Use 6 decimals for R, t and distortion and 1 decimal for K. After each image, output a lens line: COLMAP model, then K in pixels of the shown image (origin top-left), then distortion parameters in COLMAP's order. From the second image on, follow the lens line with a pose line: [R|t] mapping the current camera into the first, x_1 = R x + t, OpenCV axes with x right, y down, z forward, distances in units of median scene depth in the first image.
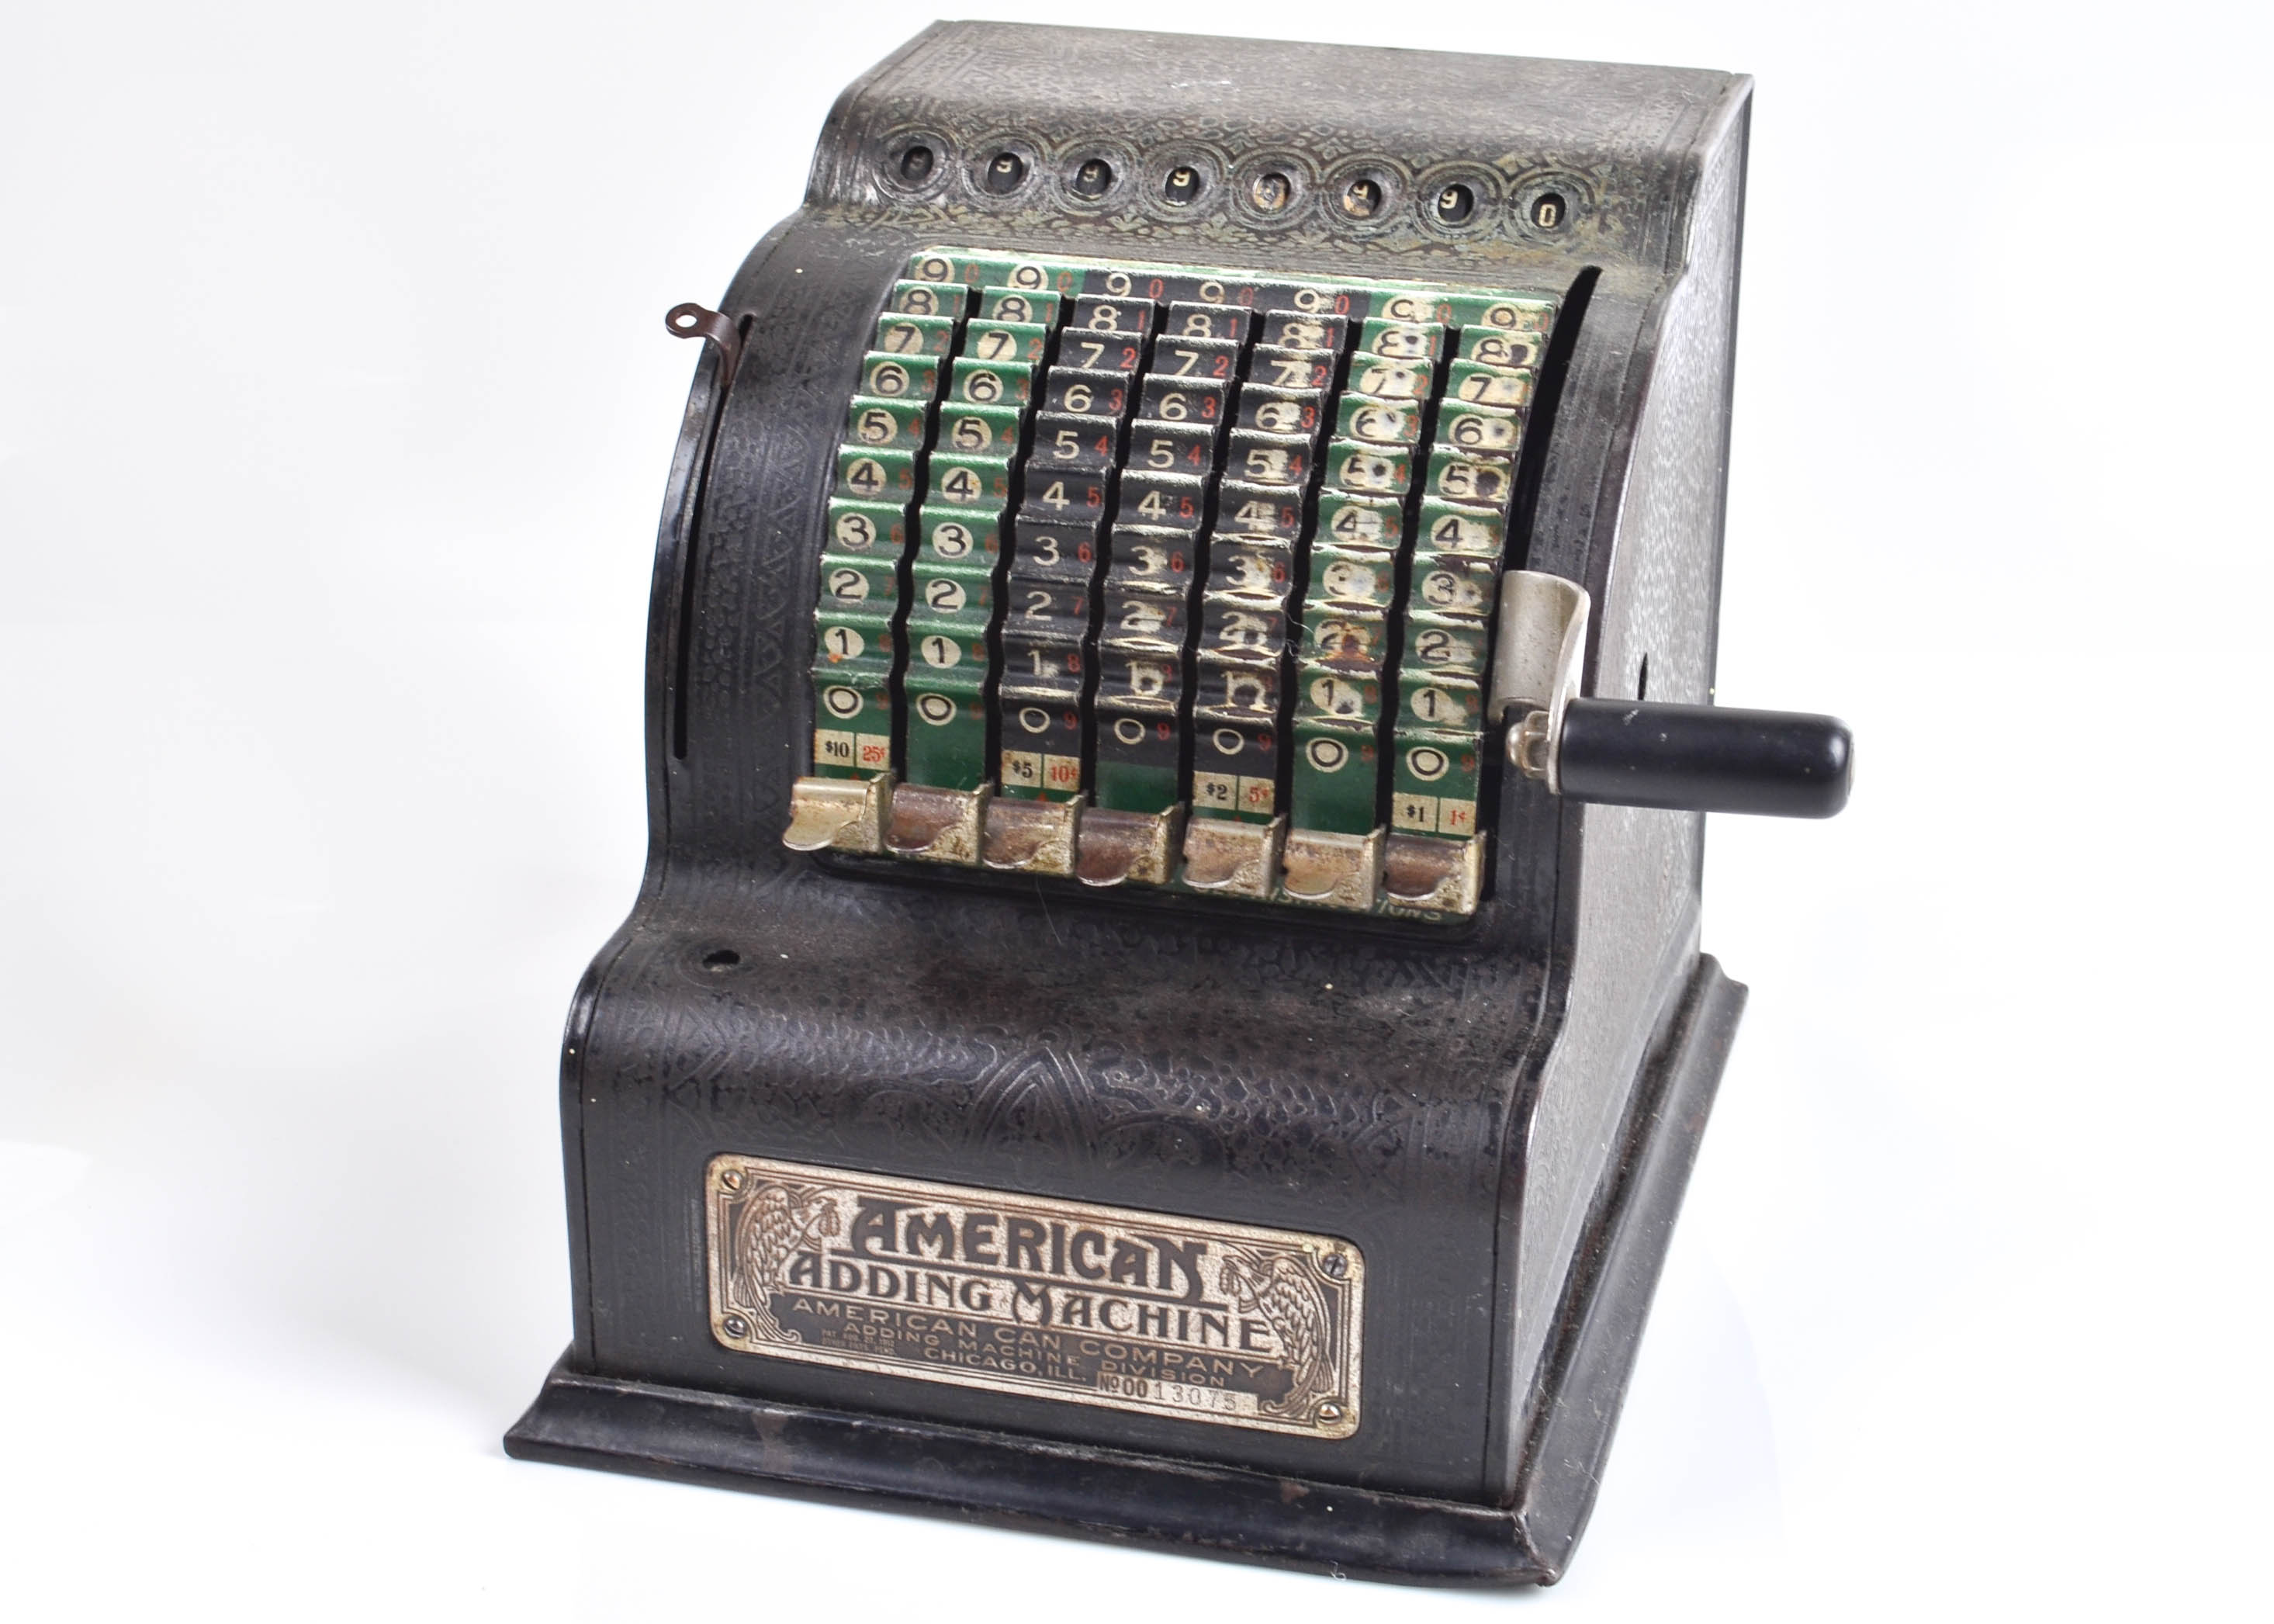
lens RADIAL K [[3684.4, 0, 1137.5], [0, 3684.4, 828.4], [0, 0, 1]] dist [0.059374, 0.000000]
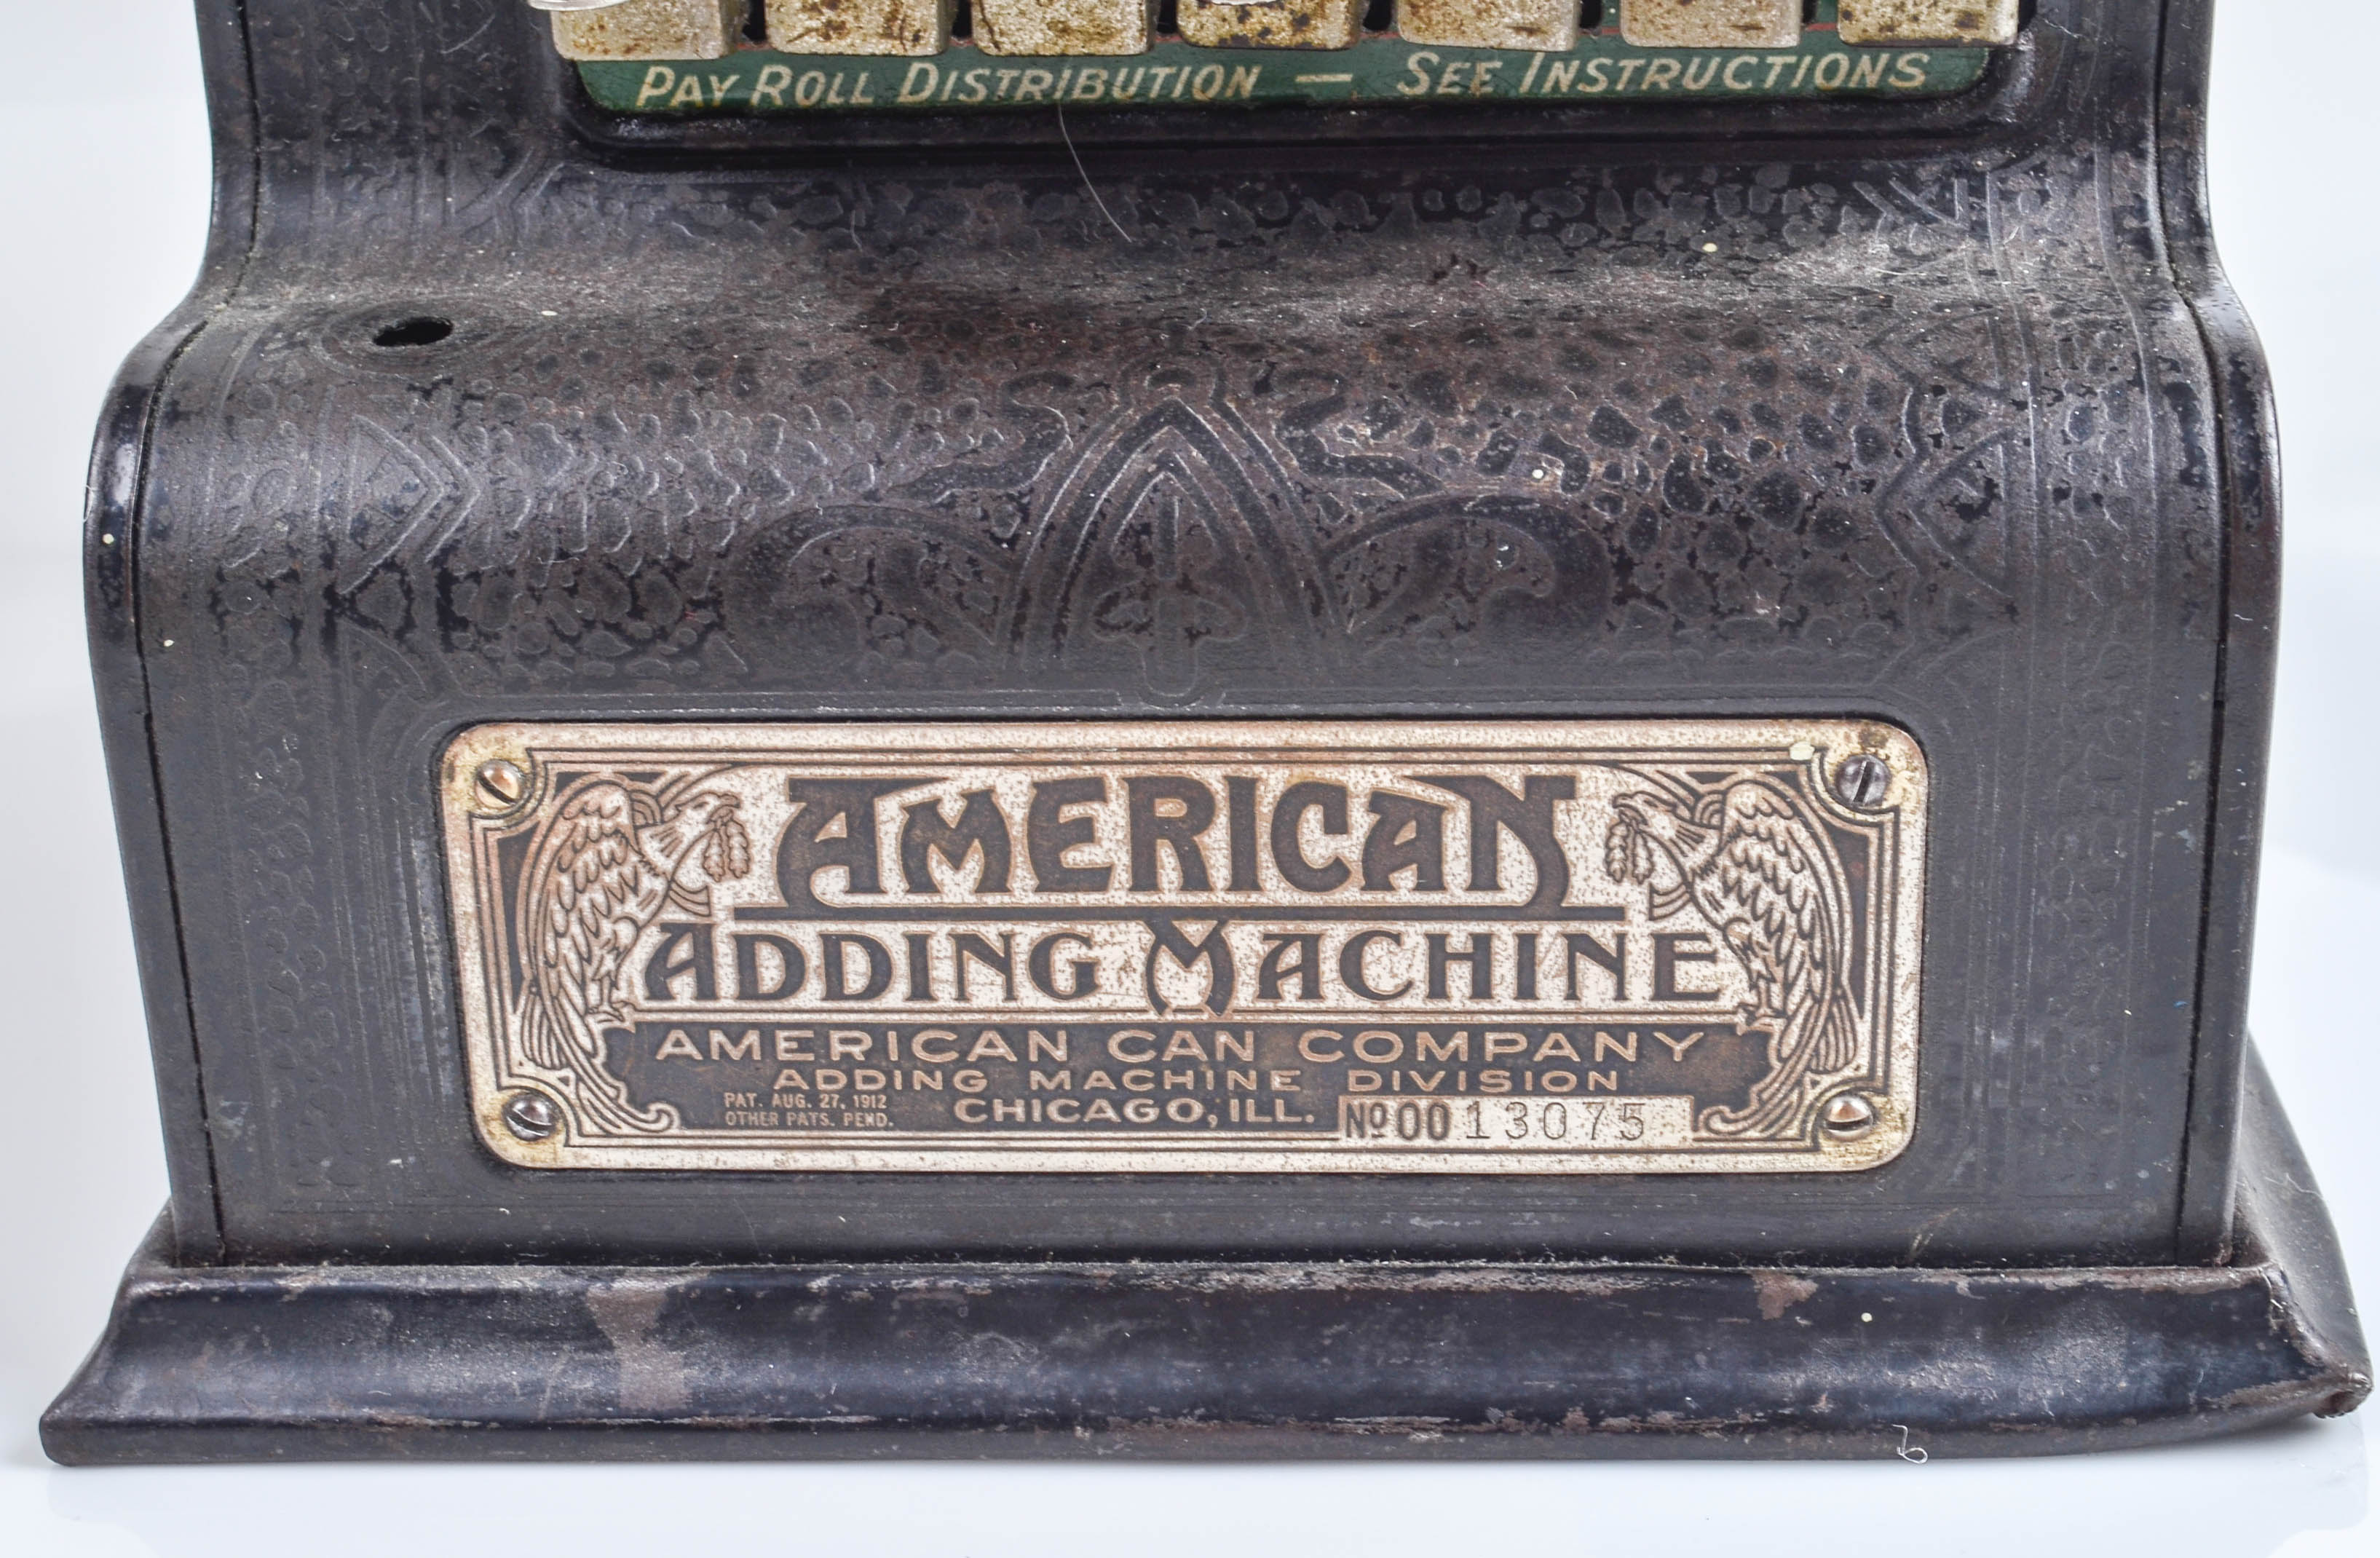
lens RADIAL K [[3848.7, 0, 1191.7], [0, 3848.7, 778.4], [0, 0, 1]] dist [0.014987, 0.000000]
pose [[0.980992, -0.108209, 0.161075, -0.102628], [0.111648, 0.993670, -0.012427, 0.110266], [-0.158710, 0.030174, 0.986864, 0.516381]]
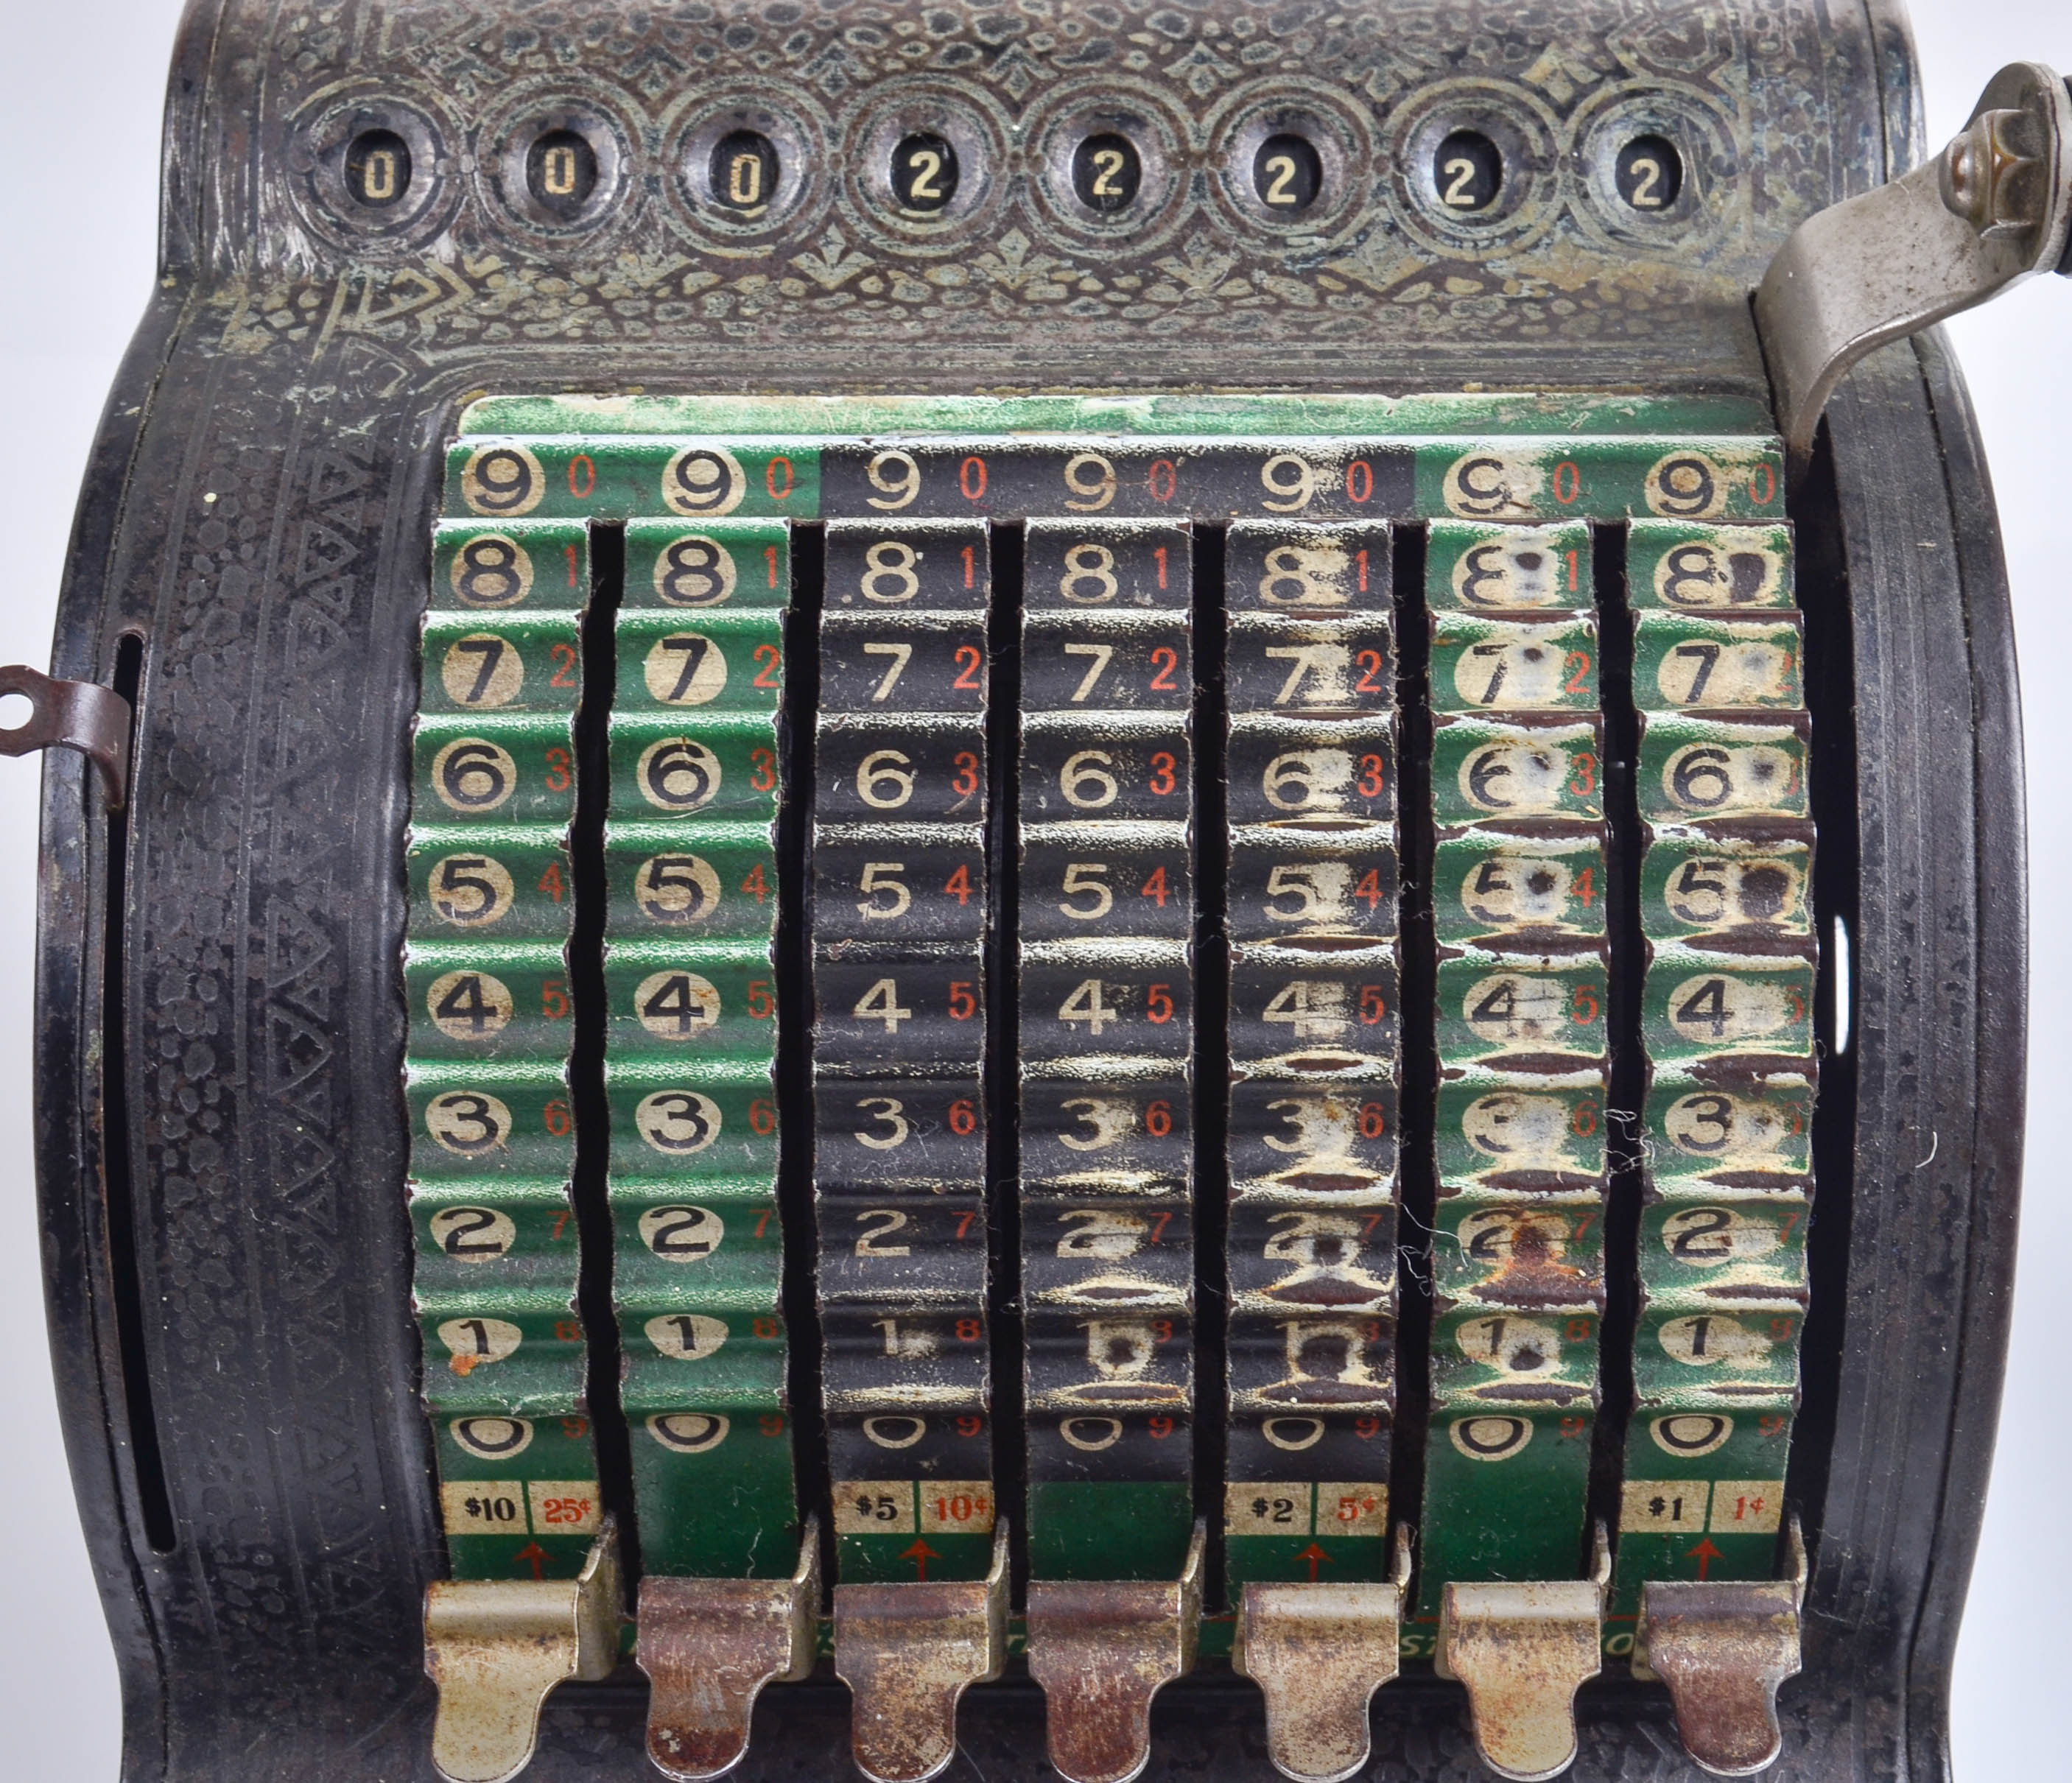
lens RADIAL K [[3515.0, 0, 1161.8], [0, 3515.0, 894.0], [0, 0, 1]] dist [0.006187, 0.000000]
pose [[0.965868, -0.165245, 0.199481, -0.076465], [0.111026, 0.959866, 0.257548, -0.219441], [-0.234033, -0.226610, 0.945450, 0.558630]]
